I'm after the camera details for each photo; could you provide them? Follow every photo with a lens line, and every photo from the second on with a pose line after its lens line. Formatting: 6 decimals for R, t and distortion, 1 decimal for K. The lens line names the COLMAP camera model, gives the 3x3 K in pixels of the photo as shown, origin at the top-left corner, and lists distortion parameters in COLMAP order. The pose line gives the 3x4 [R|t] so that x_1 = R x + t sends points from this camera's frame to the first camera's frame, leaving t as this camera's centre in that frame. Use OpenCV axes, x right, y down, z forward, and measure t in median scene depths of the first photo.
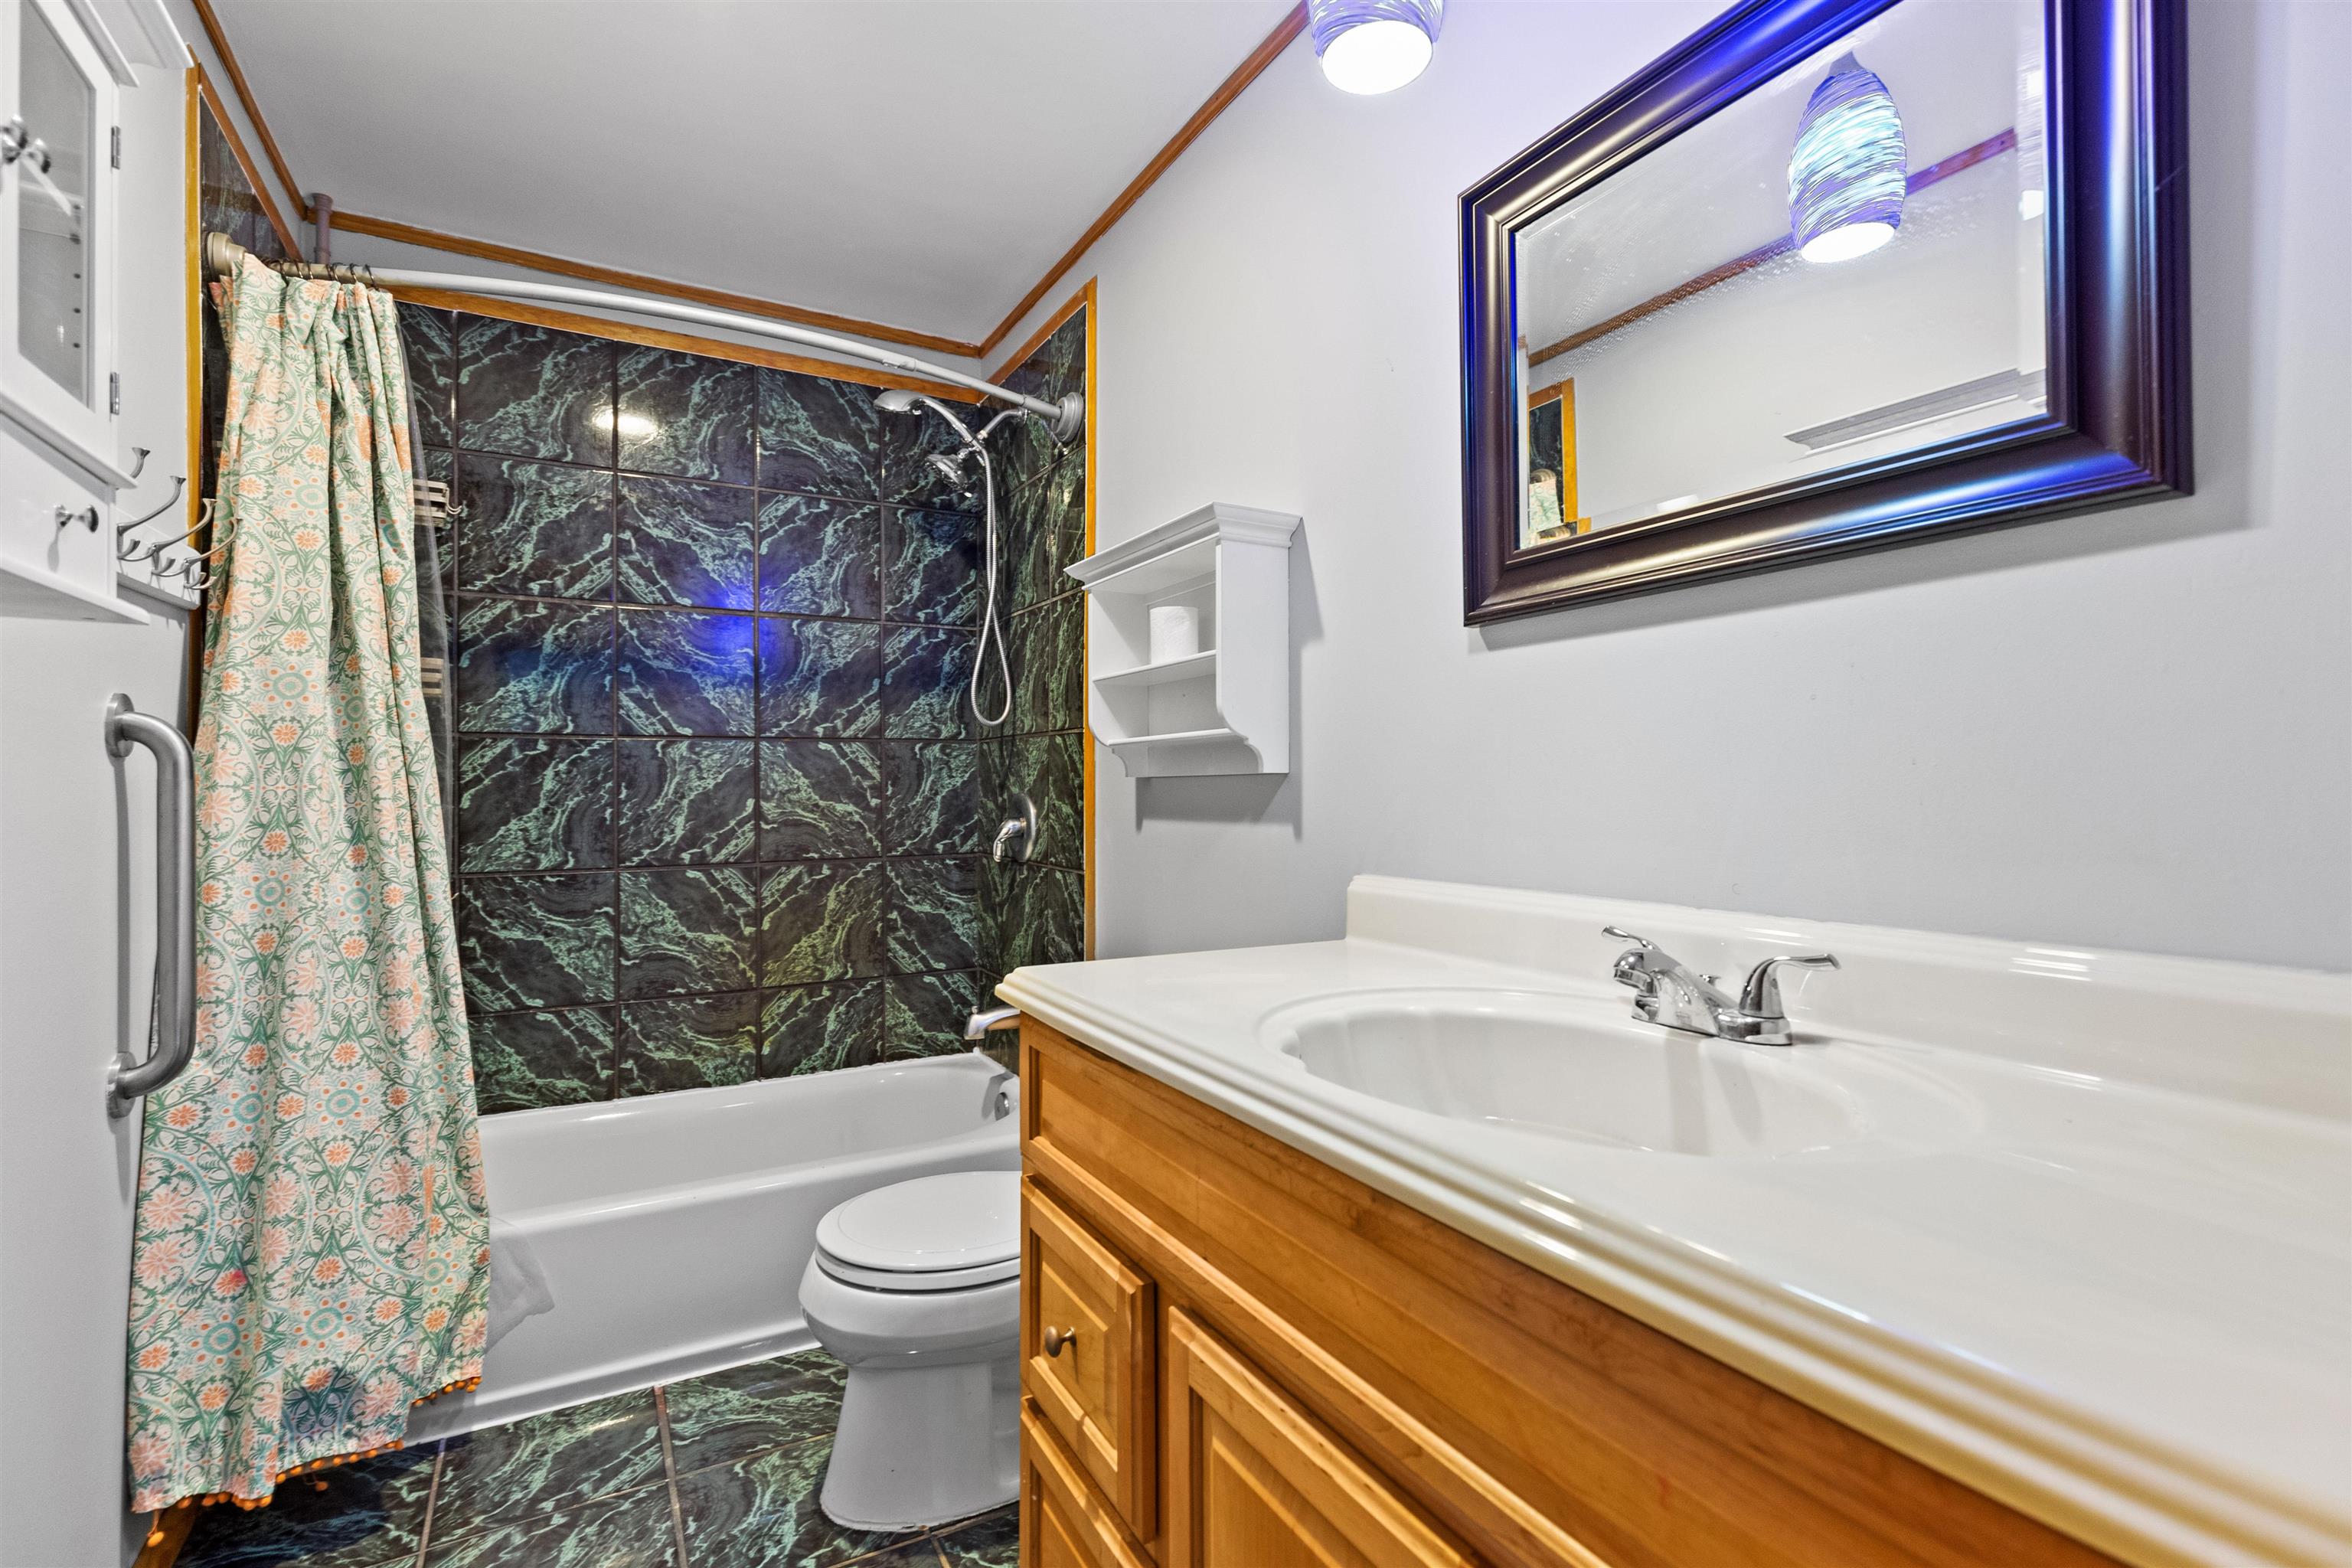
lens RADIAL K [[1099.7, 0, 1173.3], [0, 1099.7, 777.6], [0, 0, 1]] dist [0.005869, -0.001730]
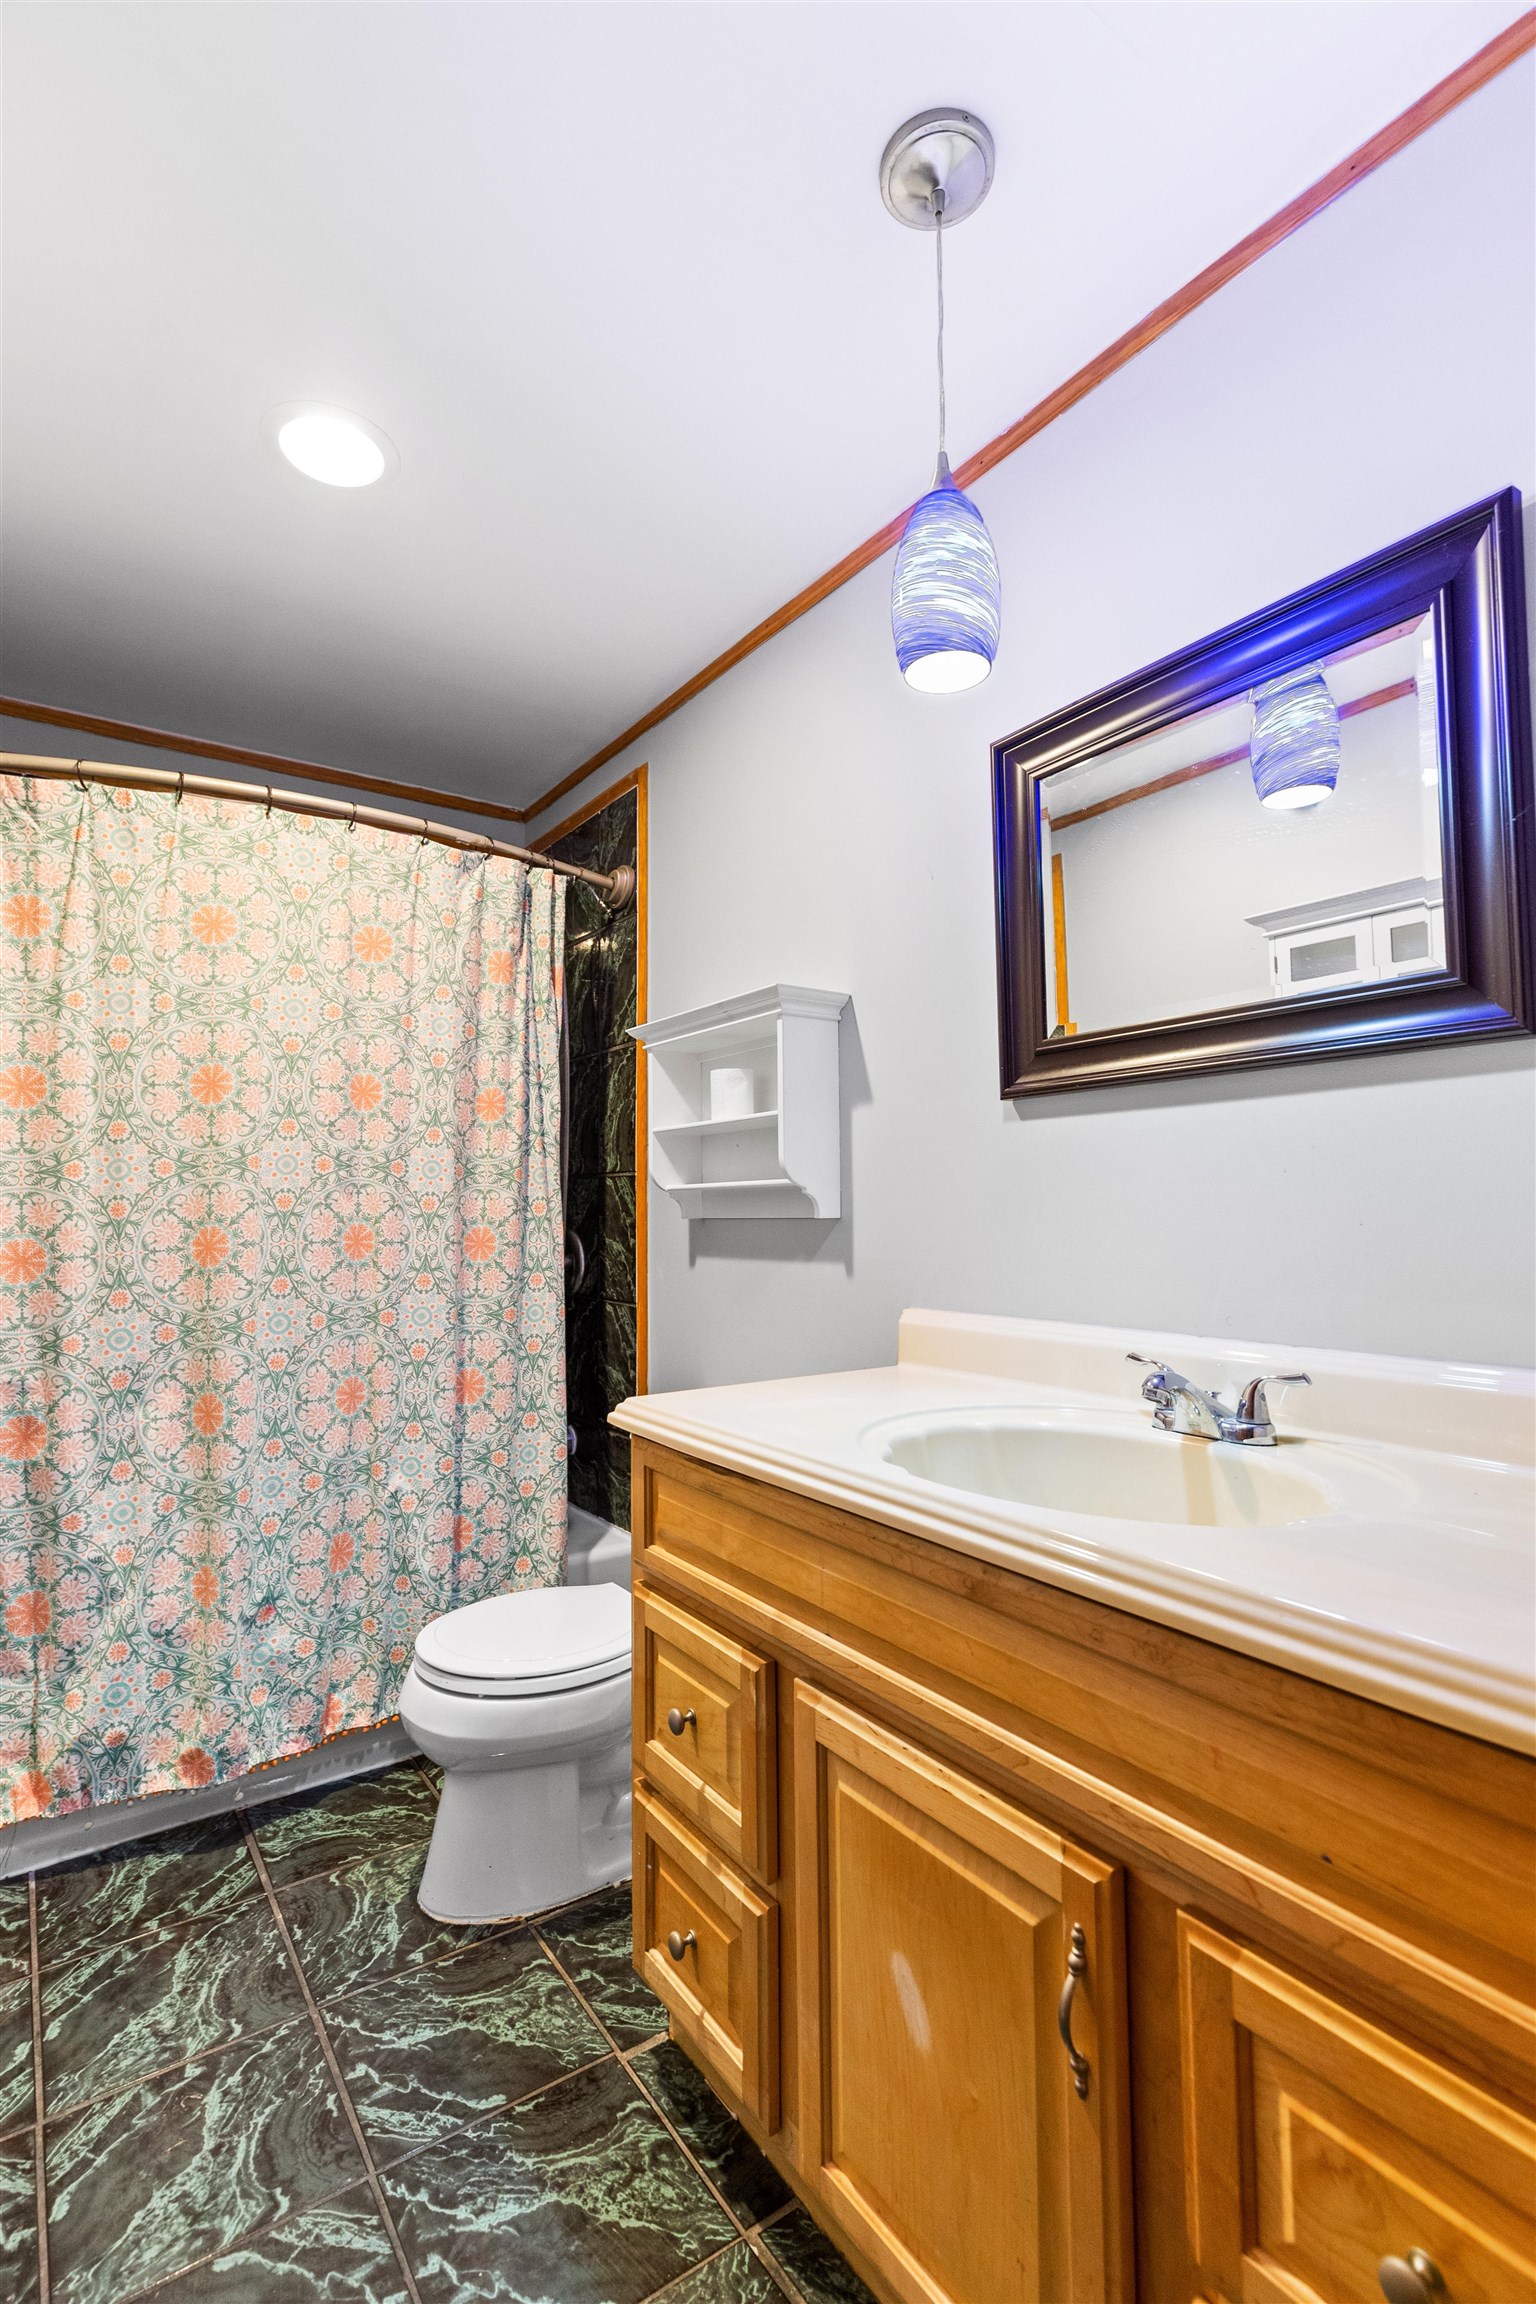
lens RADIAL K [[1077.3, 0, 774.1], [0, 1077.3, 1159.4], [0, 0, 1]] dist [0.005869, -0.001730]
pose [[0.995140, -0.003033, 0.098423, -0.097278], [0.006807, 0.999253, -0.038032, -0.030818], [-0.098235, 0.038517, 0.994418, -0.137801]]
